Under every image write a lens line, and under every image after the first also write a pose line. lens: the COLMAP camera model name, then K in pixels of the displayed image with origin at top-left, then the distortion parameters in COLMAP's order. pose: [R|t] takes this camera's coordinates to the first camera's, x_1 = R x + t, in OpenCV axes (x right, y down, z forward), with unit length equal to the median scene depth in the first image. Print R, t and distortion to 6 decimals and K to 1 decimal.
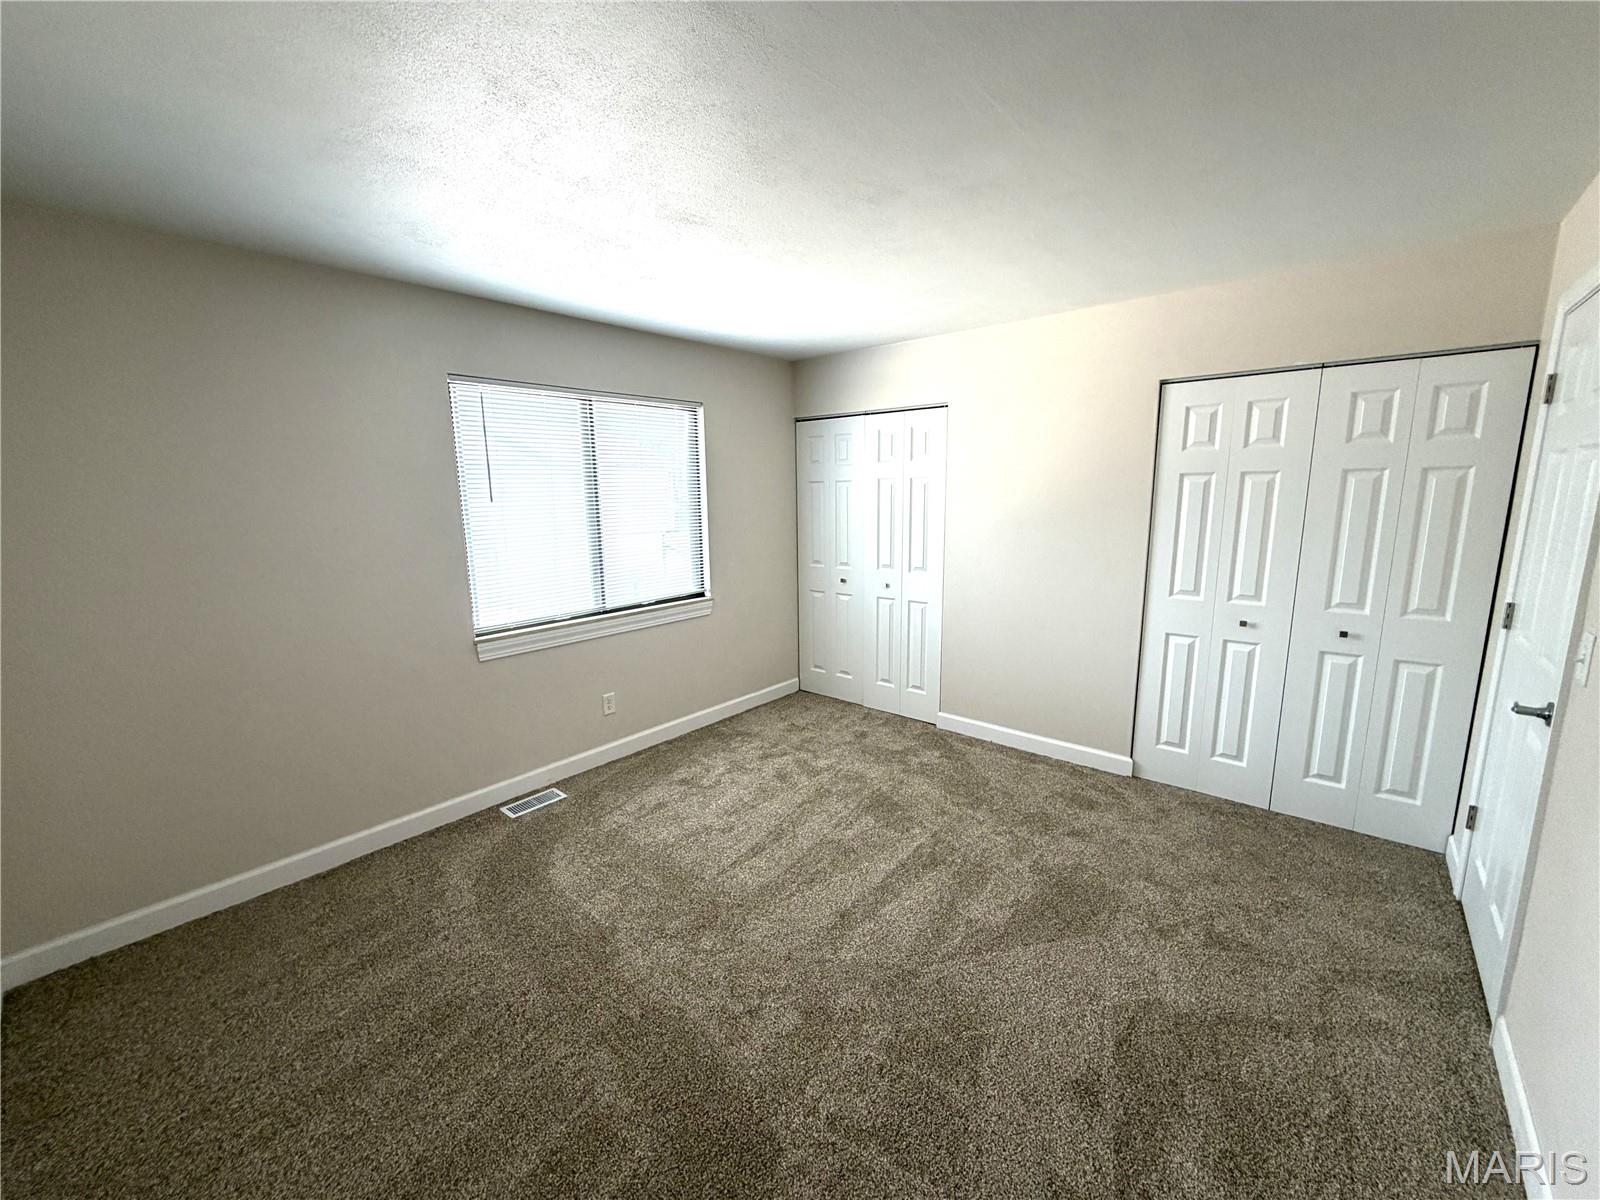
lens RADIAL K [[639.5, 0, 780.6], [0, 639.5, 599.3], [0, 0, 1]] dist [-0.002128, -0.000314]
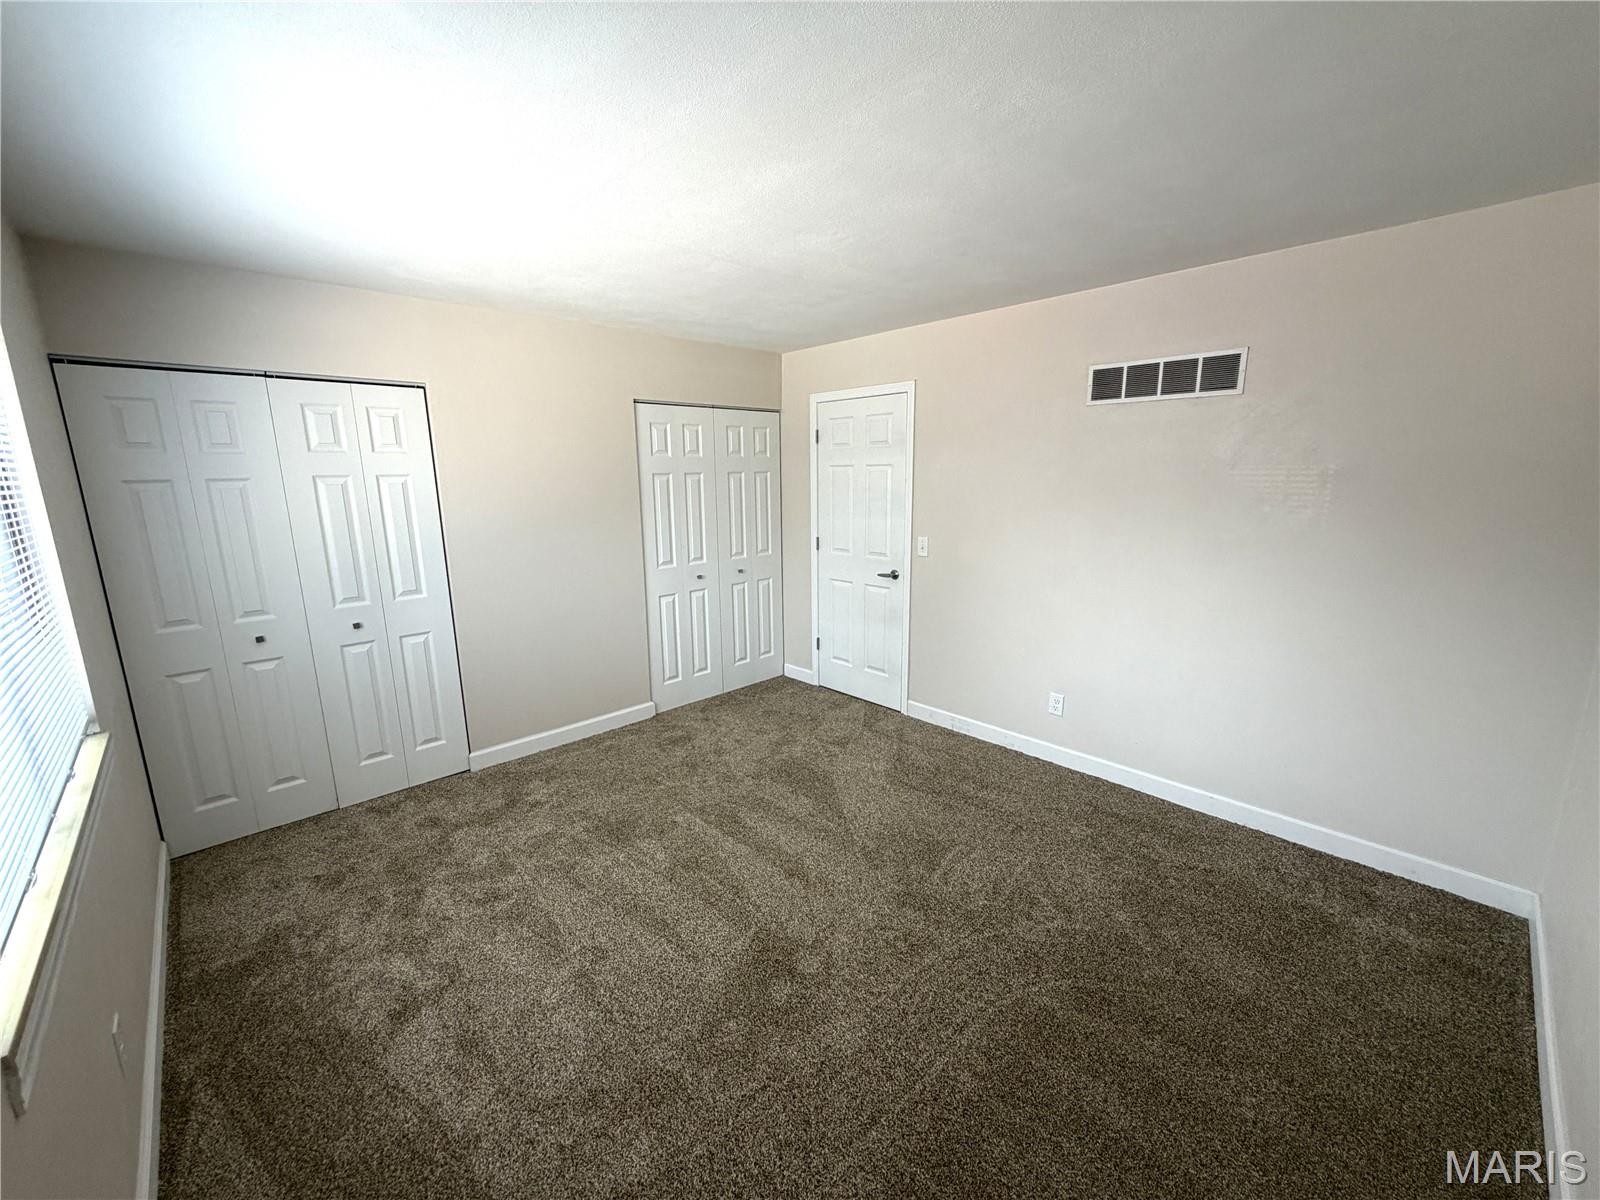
lens RADIAL K [[639.5, 0, 780.6], [0, 639.5, 599.3], [0, 0, 1]] dist [-0.002128, -0.000314]
pose [[0.099058, -0.172053, 0.980094, -0.577550], [0.192462, 0.969653, 0.150768, -0.079832], [-0.976292, 0.173696, 0.129166, 0.526790]]
